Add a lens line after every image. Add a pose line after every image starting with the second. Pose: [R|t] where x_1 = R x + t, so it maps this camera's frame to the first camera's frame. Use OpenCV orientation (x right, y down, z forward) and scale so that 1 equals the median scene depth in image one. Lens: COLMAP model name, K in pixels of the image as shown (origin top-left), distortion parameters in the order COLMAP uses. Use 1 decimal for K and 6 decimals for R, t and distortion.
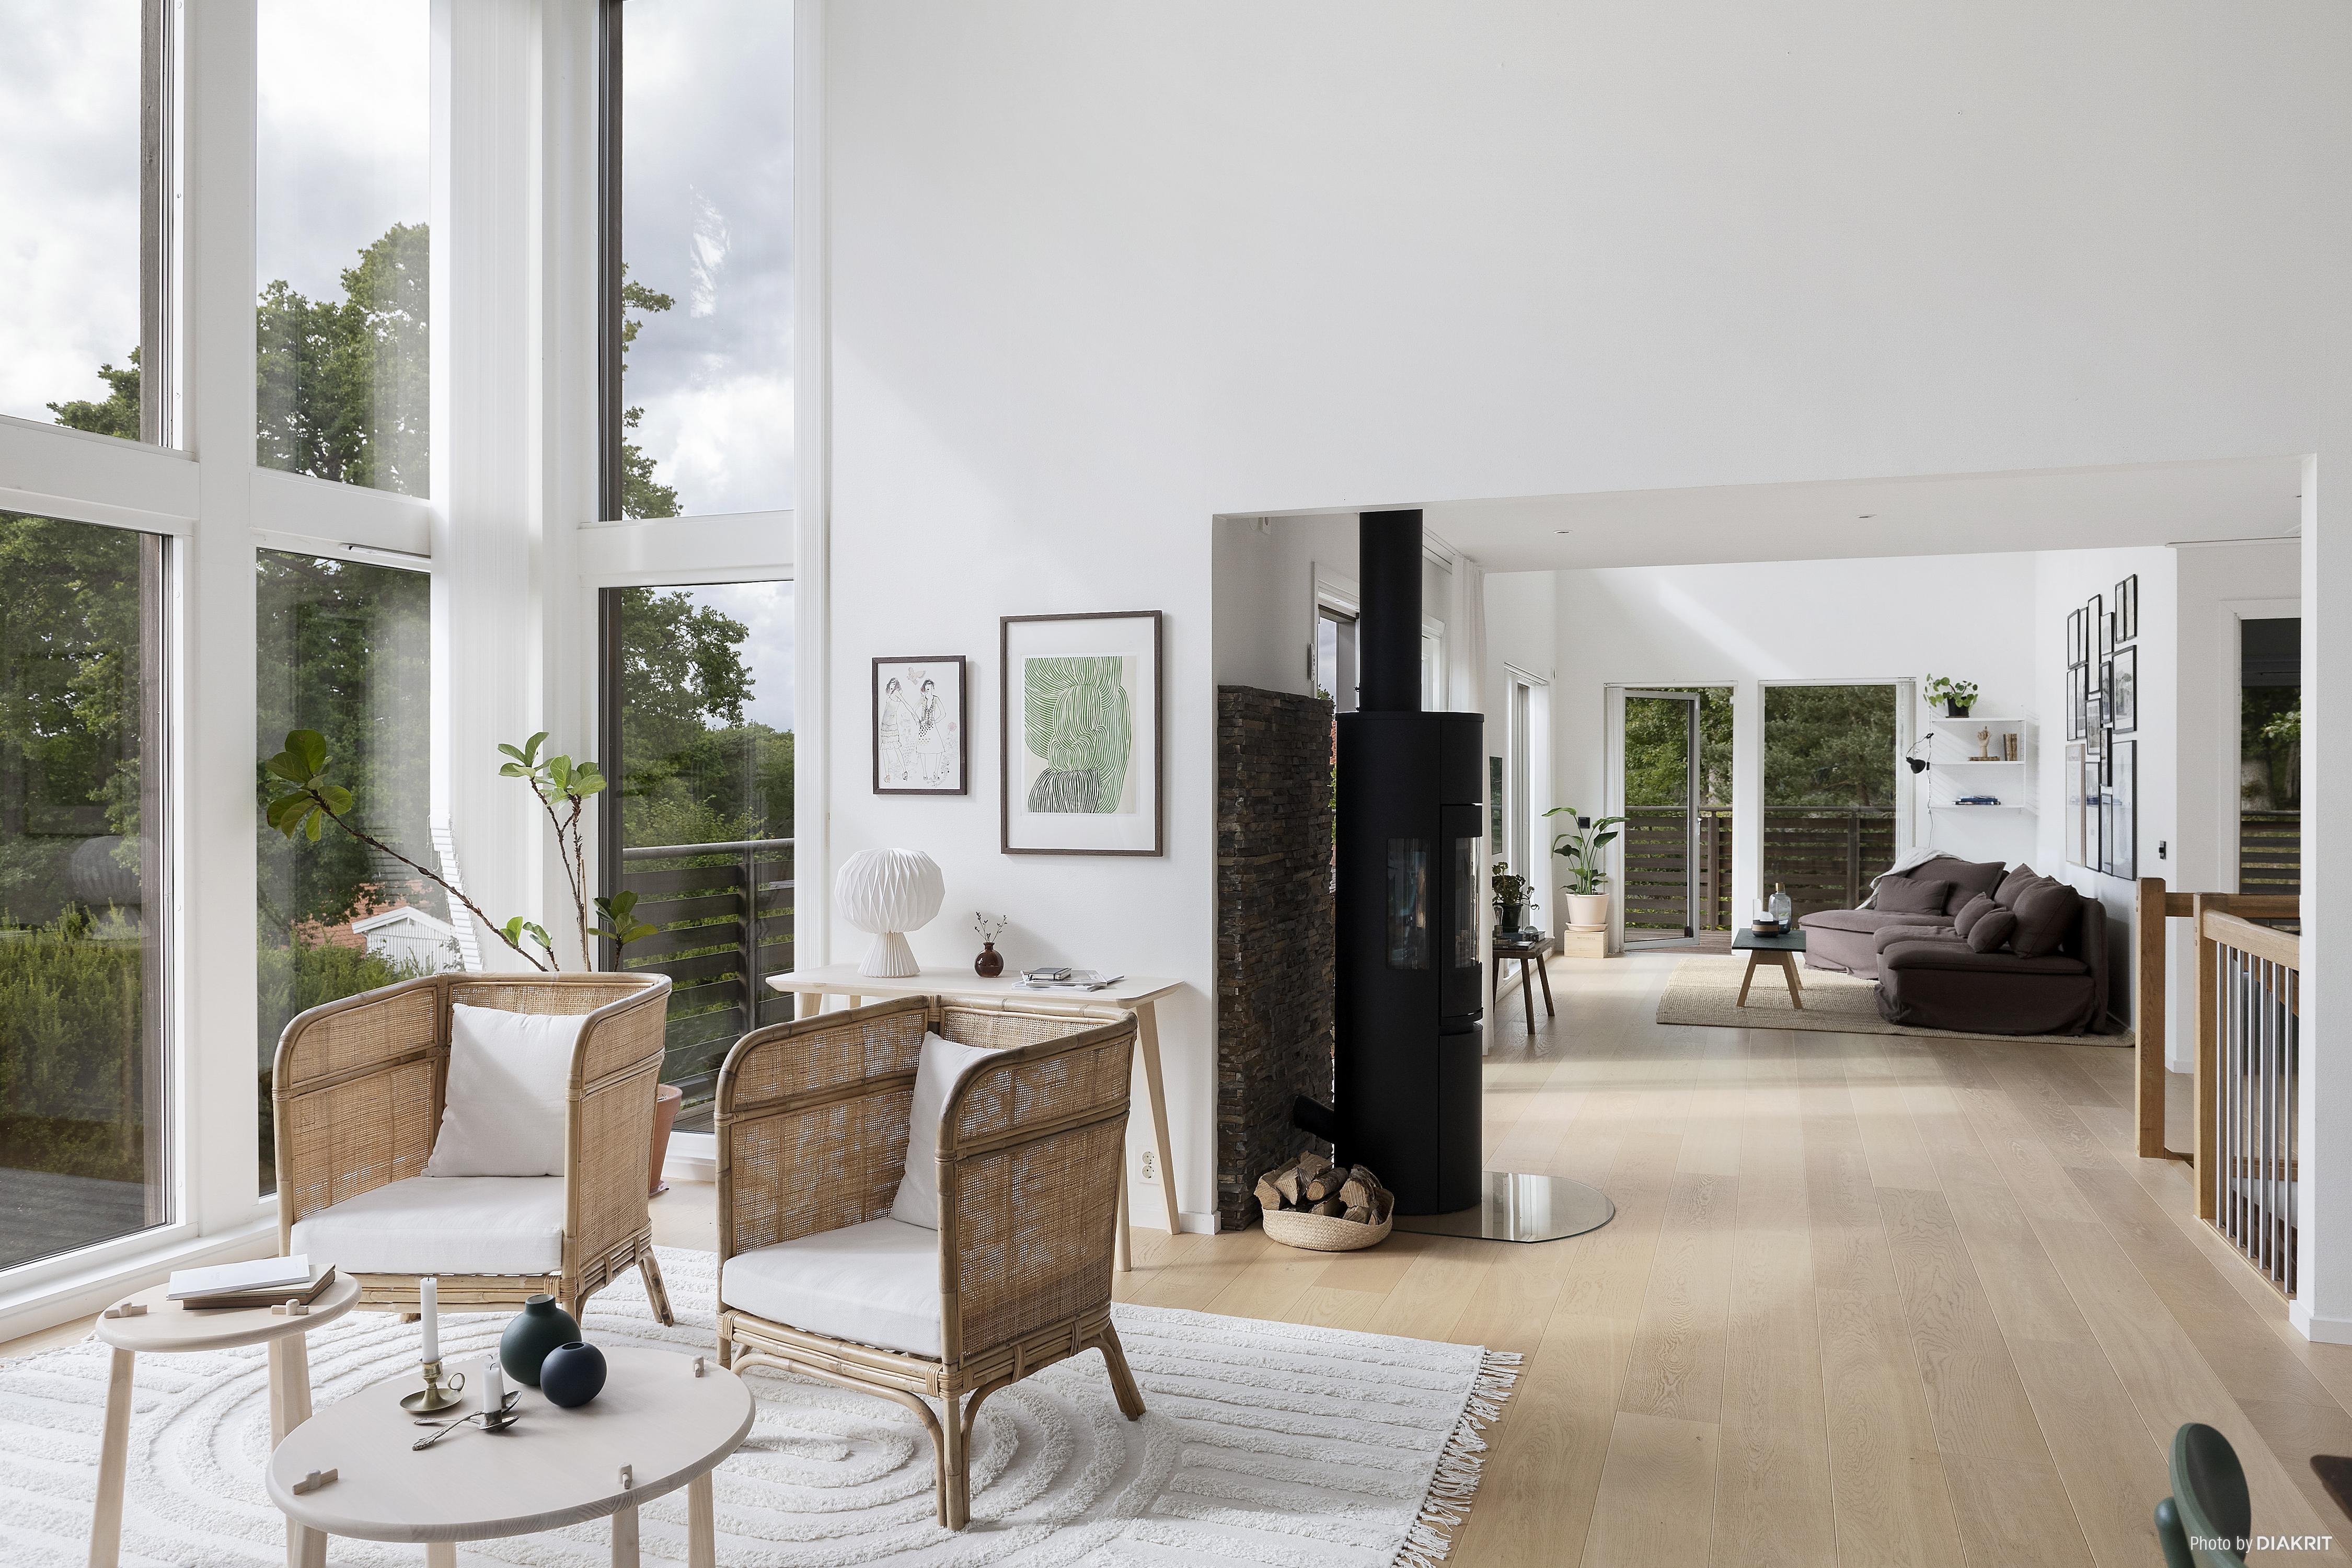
lens RADIAL K [[1619.8, 0, 1176.0], [0, 1619.8, 784.0], [0, 0, 1]] dist [-0.008116, -0.002899]
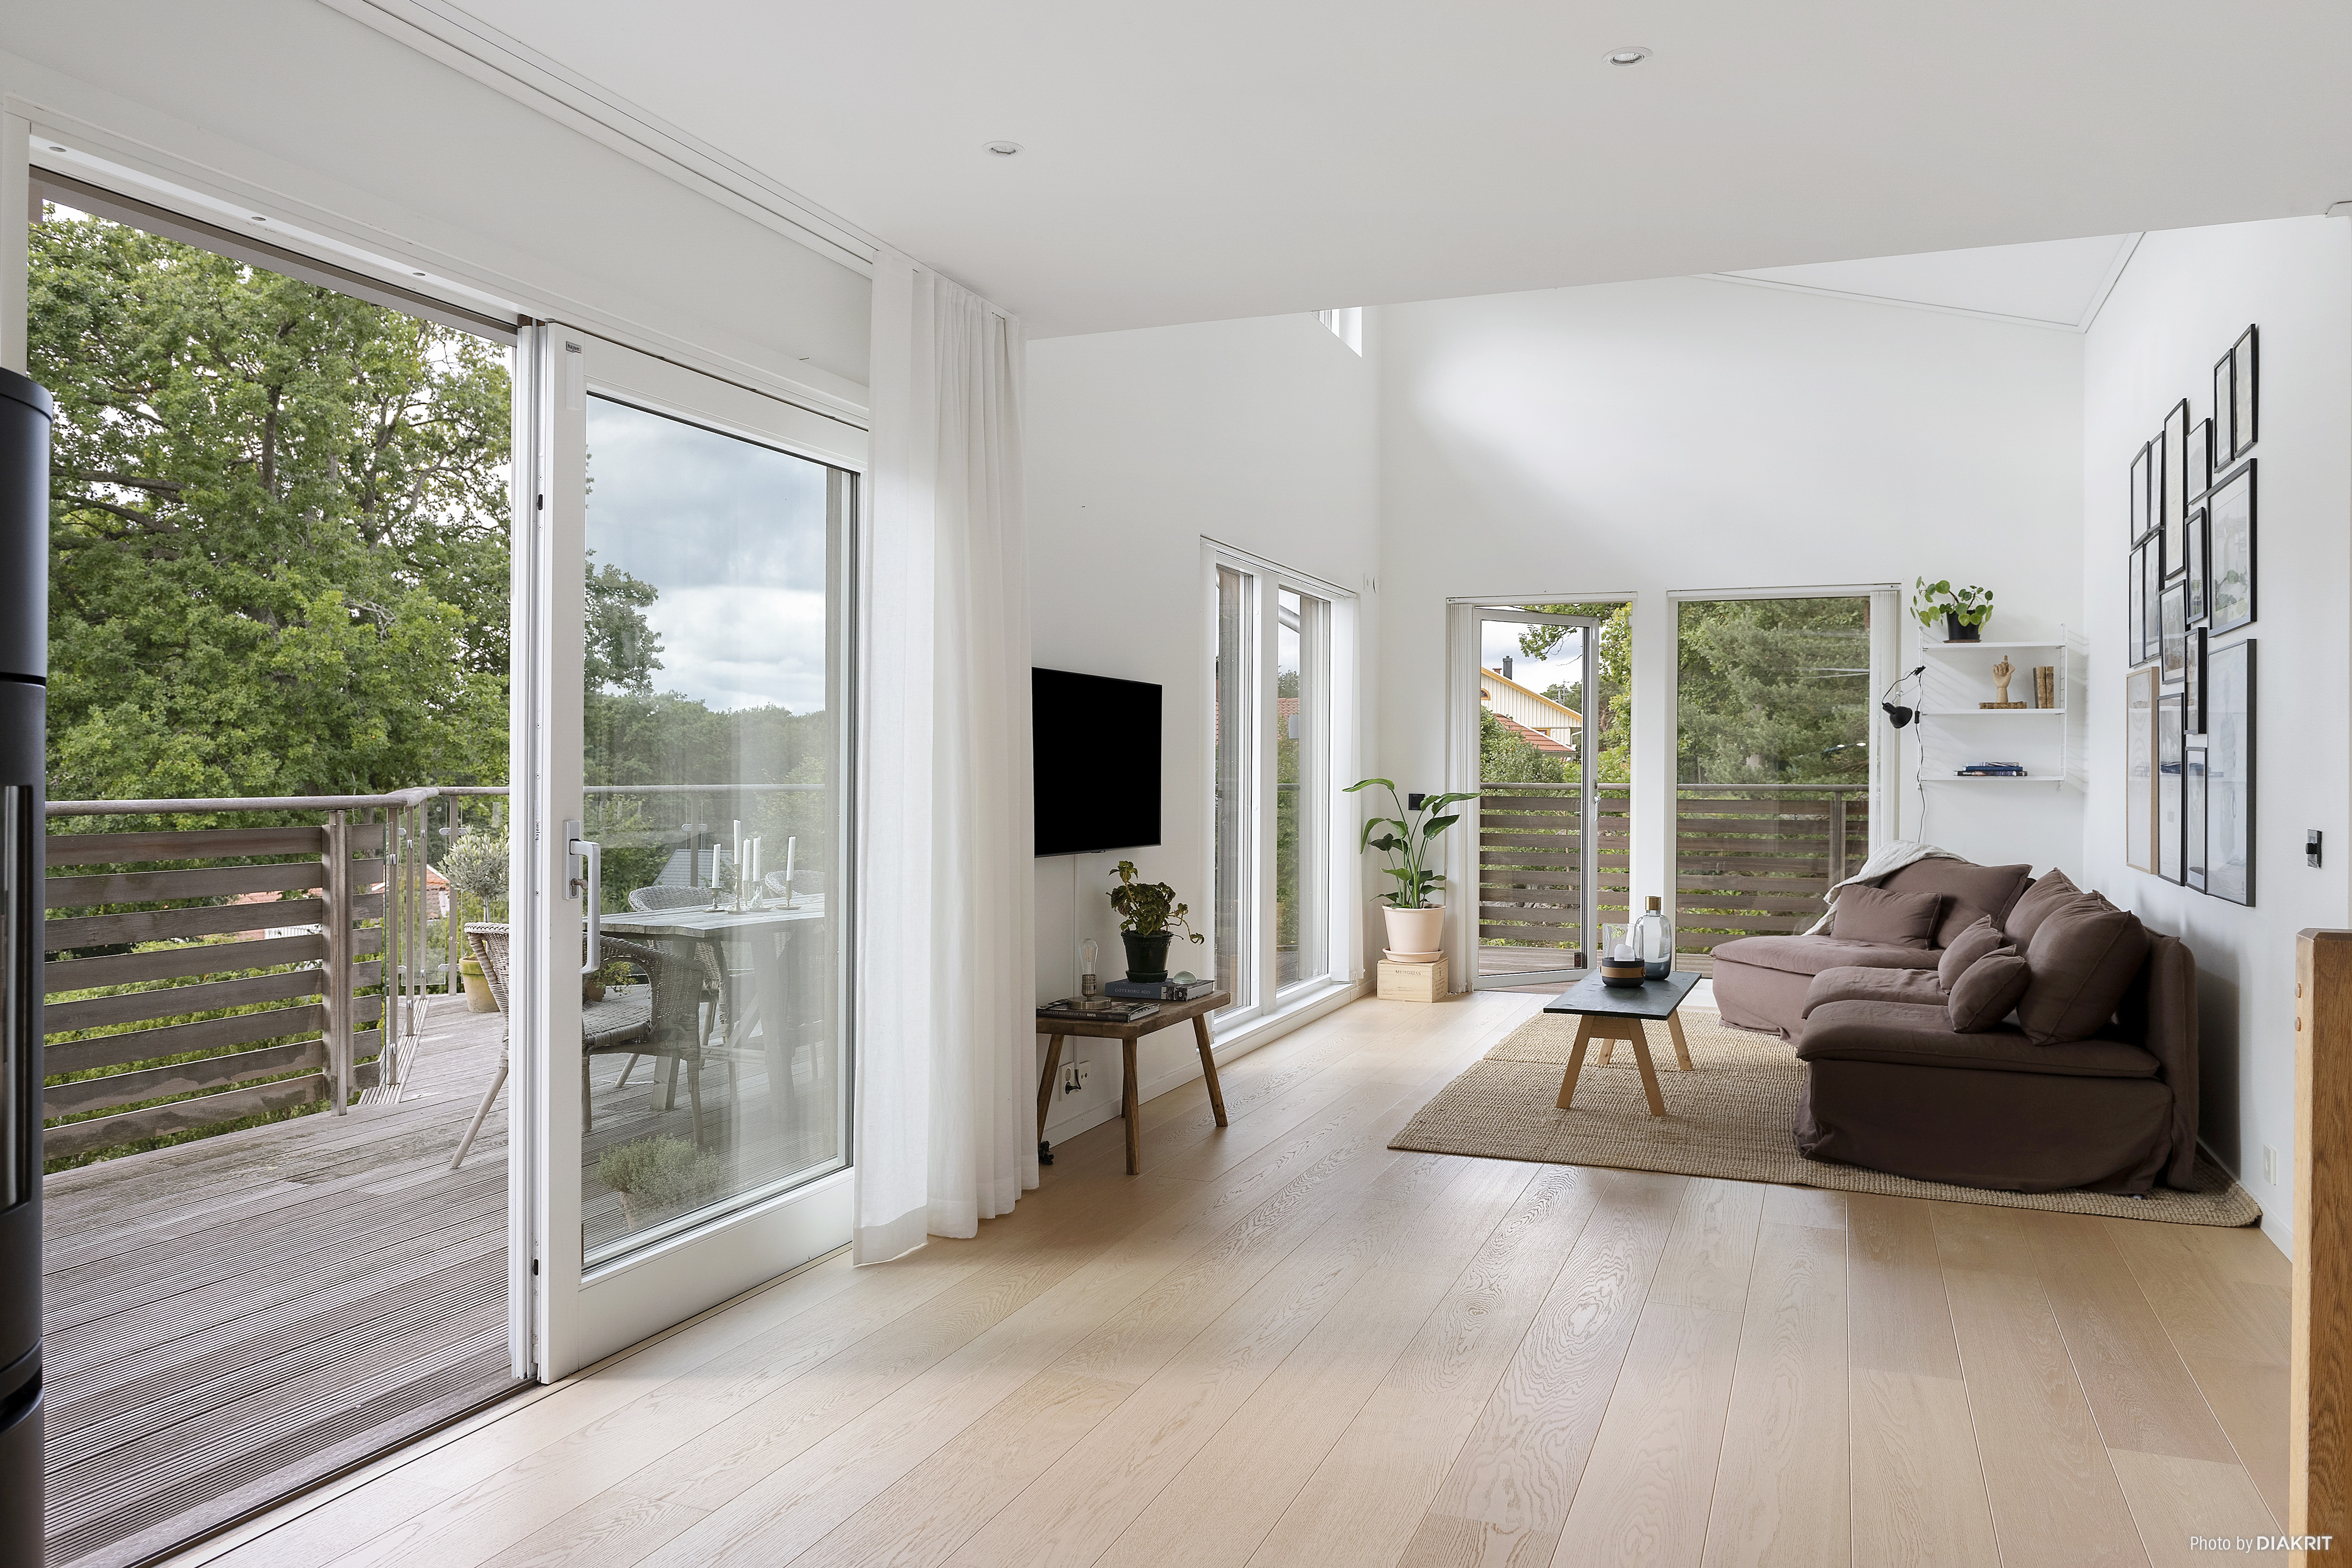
lens RADIAL K [[1649.0, 0, 1179.3], [0, 1649.0, 771.0], [0, 0, 1]] dist [-0.007328, -0.003506]
pose [[0.999616, 0.005213, -0.027212, 0.186288], [-0.005227, 0.999986, -0.000464, 0.012858], [0.027209, 0.000606, 0.999630, 0.327705]]
